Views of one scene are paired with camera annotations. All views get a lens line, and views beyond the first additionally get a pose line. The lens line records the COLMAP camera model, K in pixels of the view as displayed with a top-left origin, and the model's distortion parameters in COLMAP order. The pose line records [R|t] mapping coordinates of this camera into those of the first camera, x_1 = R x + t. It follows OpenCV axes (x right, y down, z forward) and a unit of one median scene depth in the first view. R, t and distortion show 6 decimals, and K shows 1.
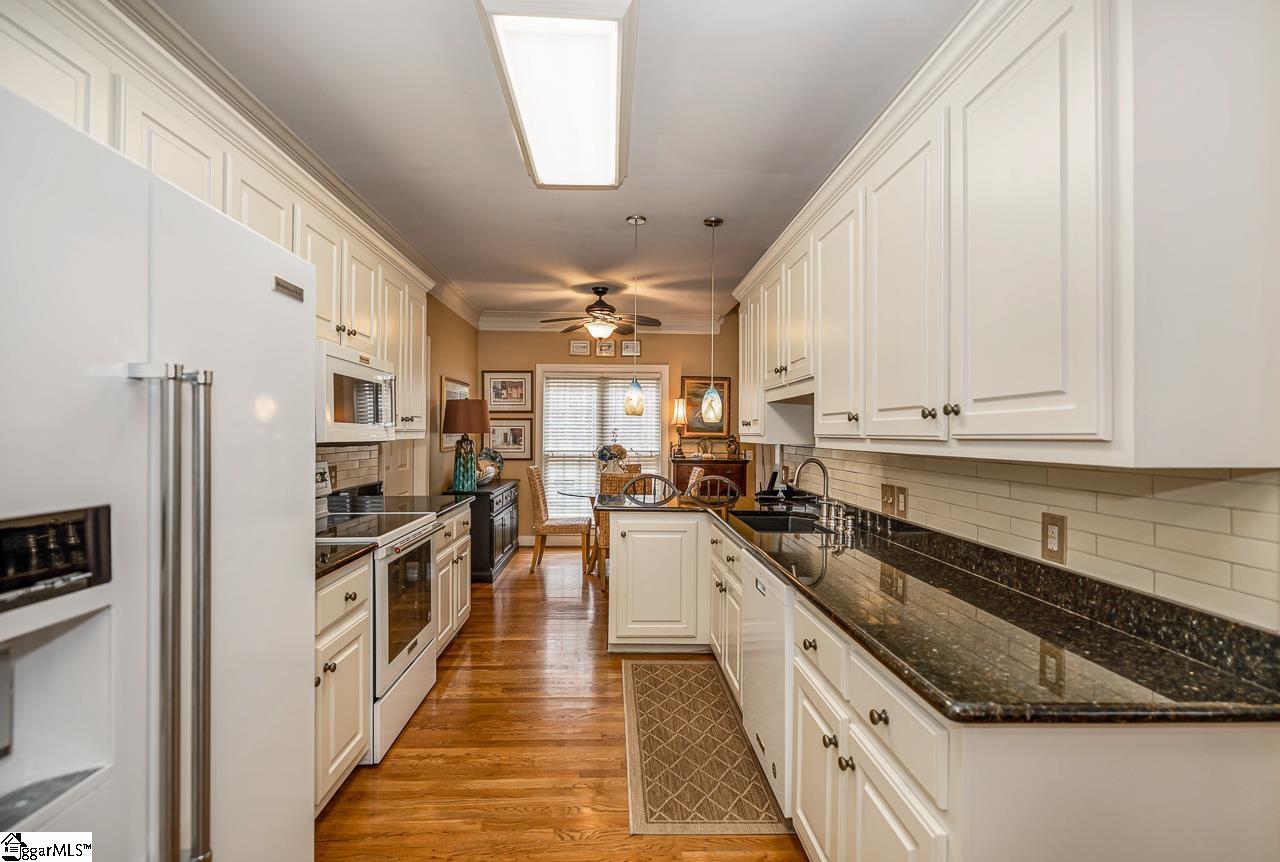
lens RADIAL K [[620.0, 0, 640.0], [0, 620.0, 431.0], [0, 0, 1]] dist [0.000471, -0.000017]
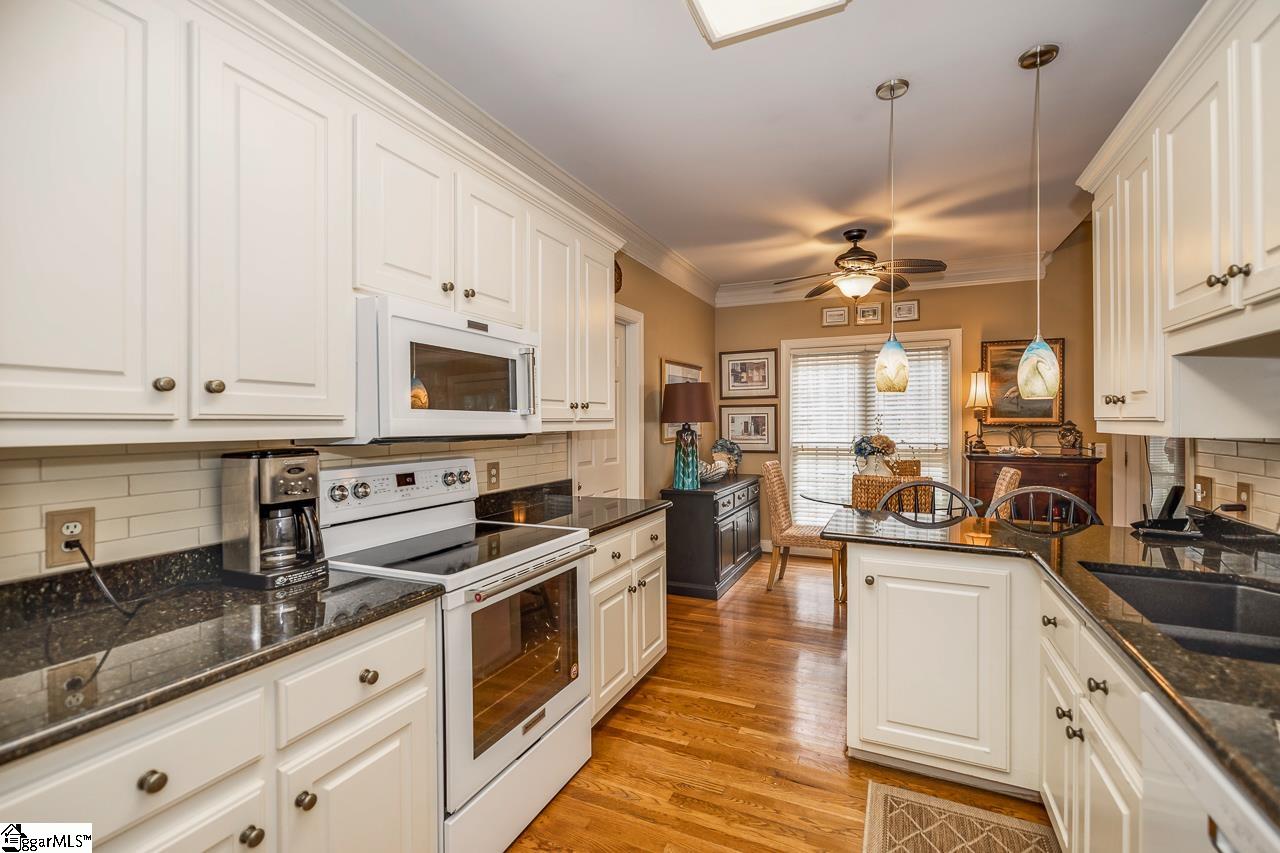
lens RADIAL K [[589.4, 0, 611.0], [0, 589.4, 423.7], [0, 0, 1]] dist [-0.000634, -0.000866]
pose [[0.877473, -0.009153, -0.479539, 0.019346], [0.012135, 0.999922, 0.003119, 0.001654], [0.479472, -0.008556, 0.877515, 0.219538]]
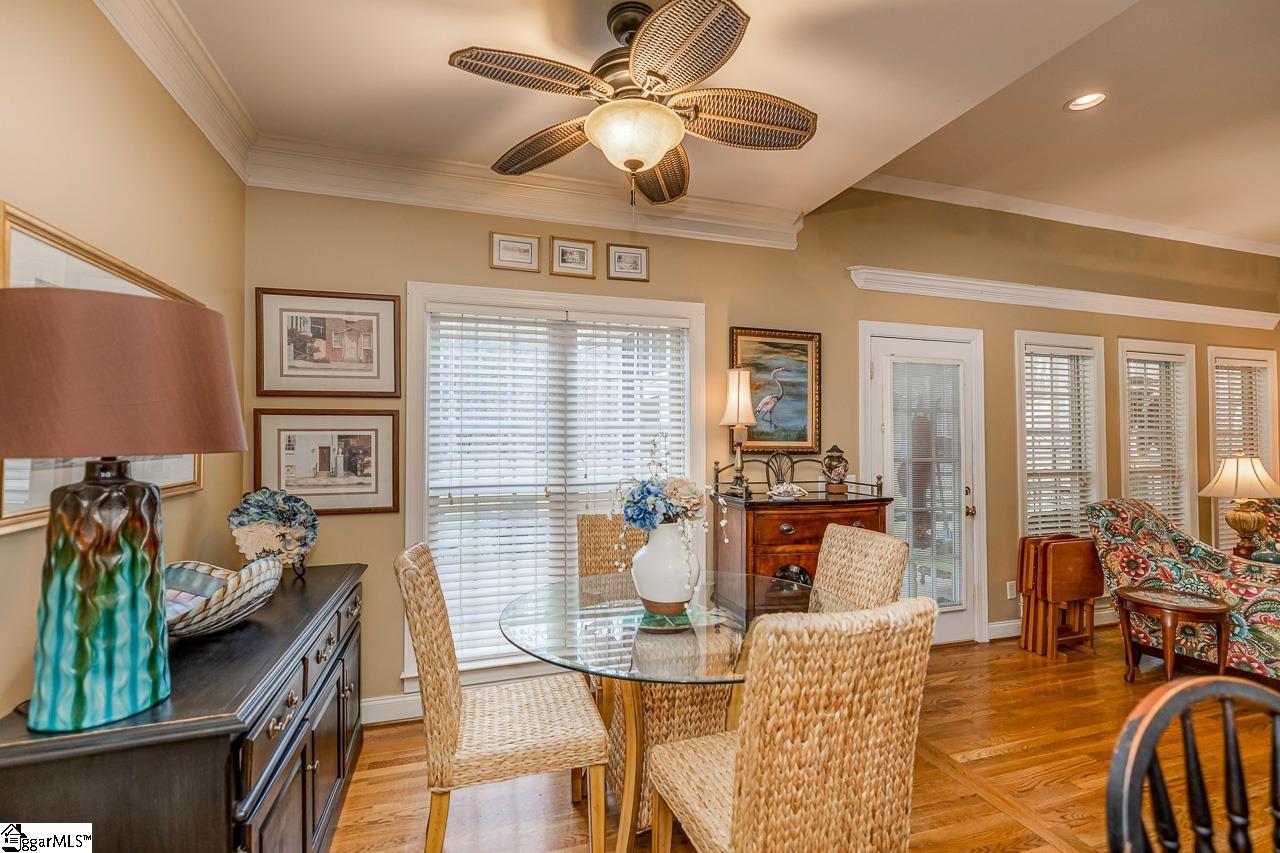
lens RADIAL K [[595.3, 0, 675.4], [0, 595.3, 435.5], [0, 0, 1]] dist [-0.000840, -0.000283]
pose [[0.955215, -0.005442, 0.295863, -0.142350], [0.007485, 0.999955, -0.005771, -0.000264], [-0.295818, 0.007727, 0.955213, 0.705243]]
